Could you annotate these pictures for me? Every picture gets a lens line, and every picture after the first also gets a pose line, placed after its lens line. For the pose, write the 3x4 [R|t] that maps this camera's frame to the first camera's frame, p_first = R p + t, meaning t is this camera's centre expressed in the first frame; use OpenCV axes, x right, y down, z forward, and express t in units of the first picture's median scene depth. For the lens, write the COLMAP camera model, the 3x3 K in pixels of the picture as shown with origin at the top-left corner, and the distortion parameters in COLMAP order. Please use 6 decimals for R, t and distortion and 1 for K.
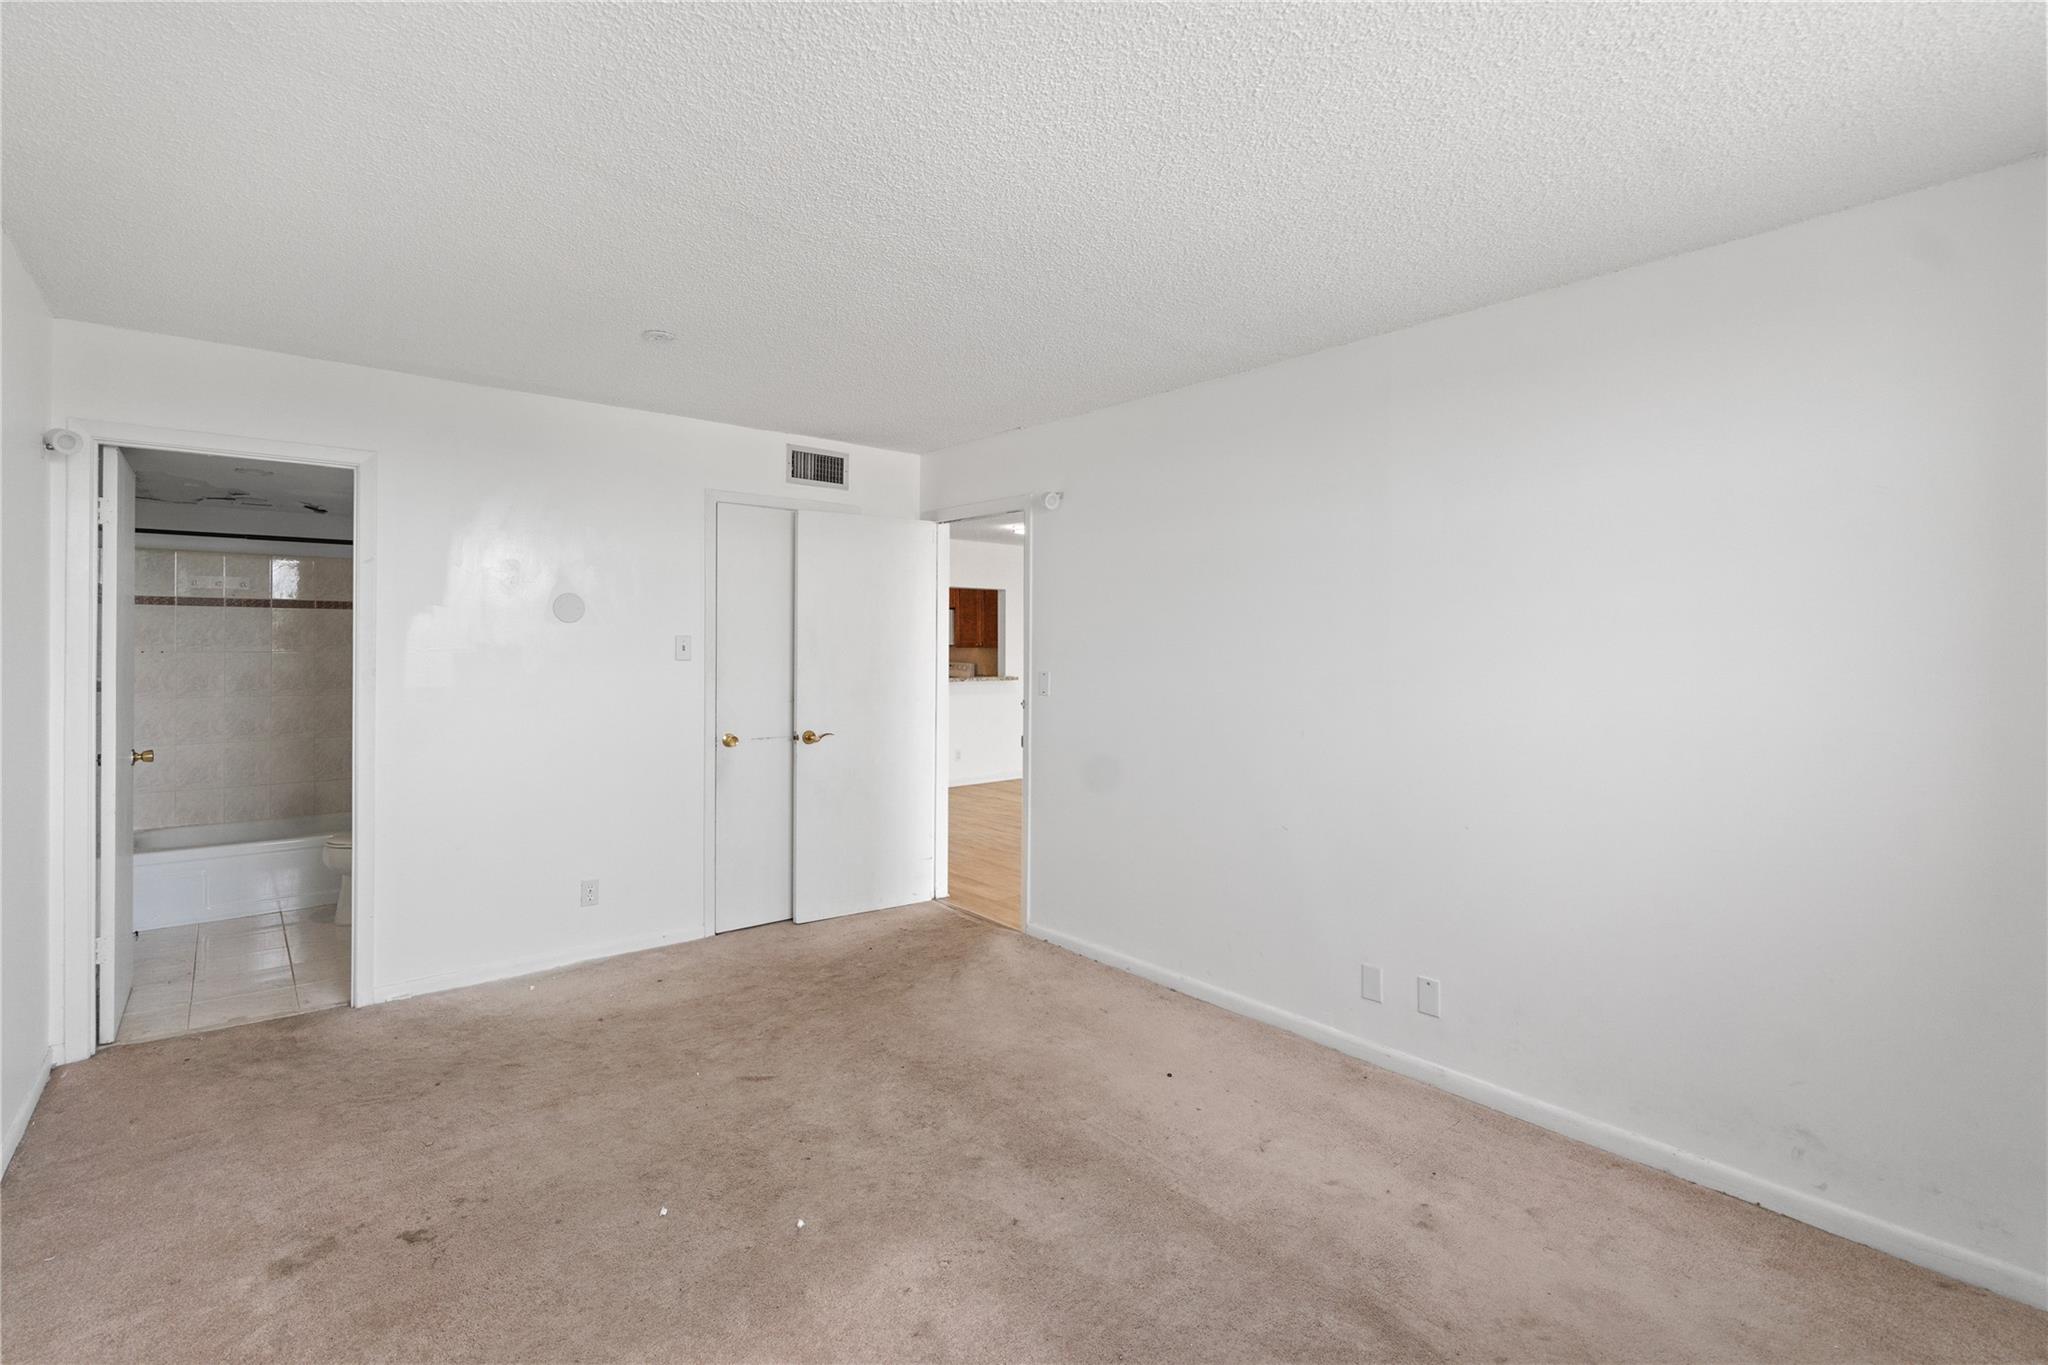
lens RADIAL K [[933.6, 0, 1027.5], [0, 933.6, 643.0], [0, 0, 1]] dist [-0.006184, 0.003541]
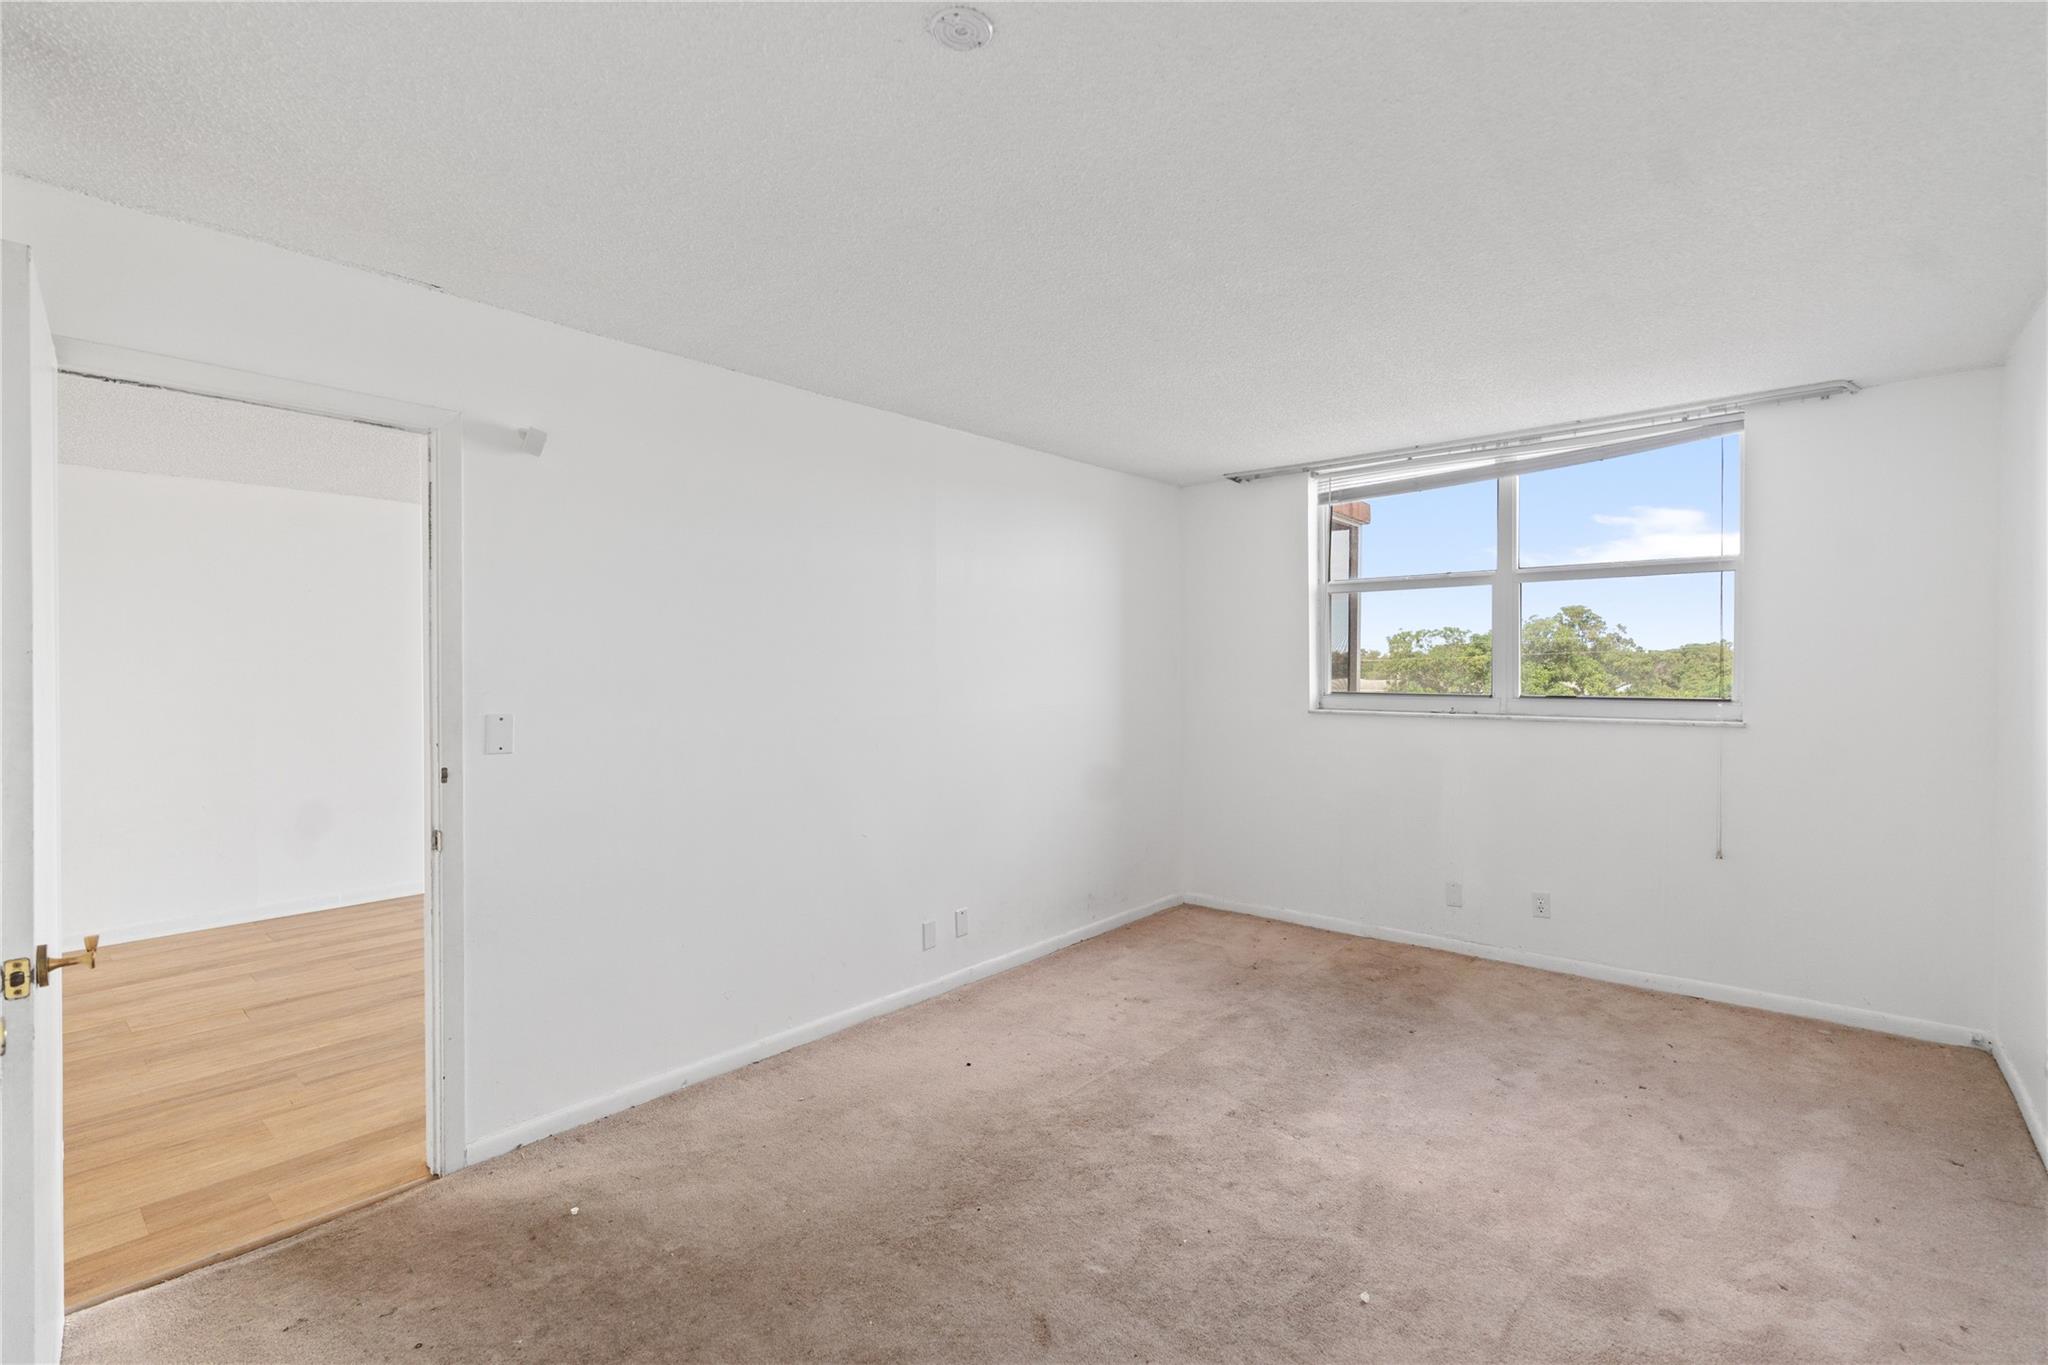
lens RADIAL K [[933.6, 0, 1027.9], [0, 933.6, 666.5], [0, 0, 1]] dist [-0.006184, 0.003541]
pose [[-0.153721, -0.002346, 0.988112, -0.920140], [0.002151, 0.999994, 0.002709, 0.000416], [-0.988112, 0.002542, -0.153715, 1.092901]]
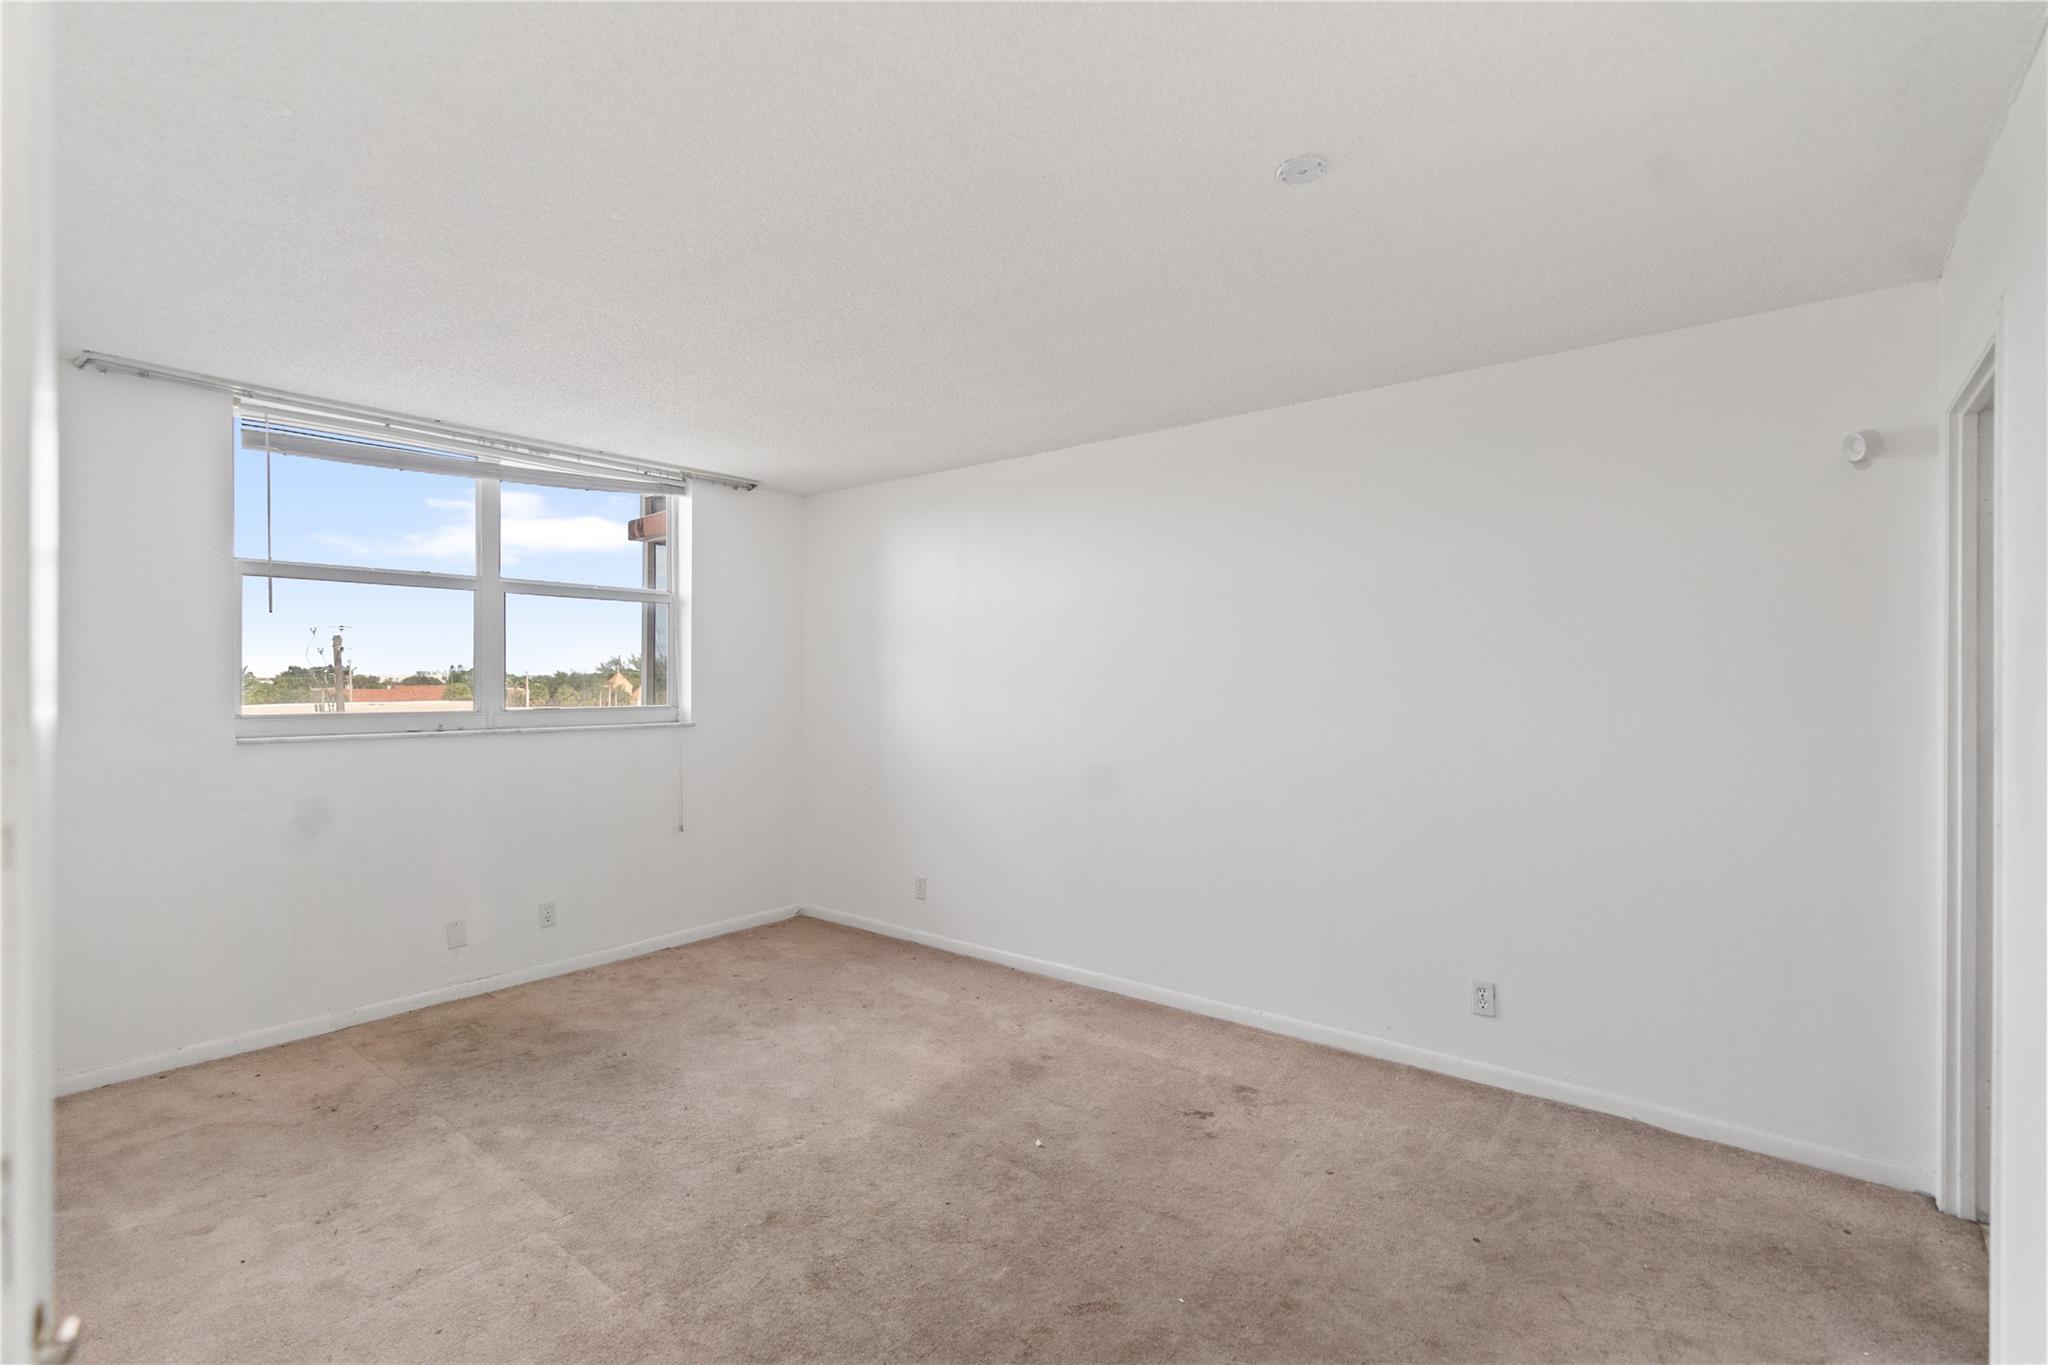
lens RADIAL K [[933.6, 0, 1024.4], [0, 933.6, 681.2], [0, 0, 1]] dist [-0.006184, 0.003541]
pose [[-0.981535, -0.001954, -0.191274, -0.104305], [-0.001986, 0.999998, -0.000026, 0.008165], [0.191274, 0.000354, -0.981537, 1.639626]]
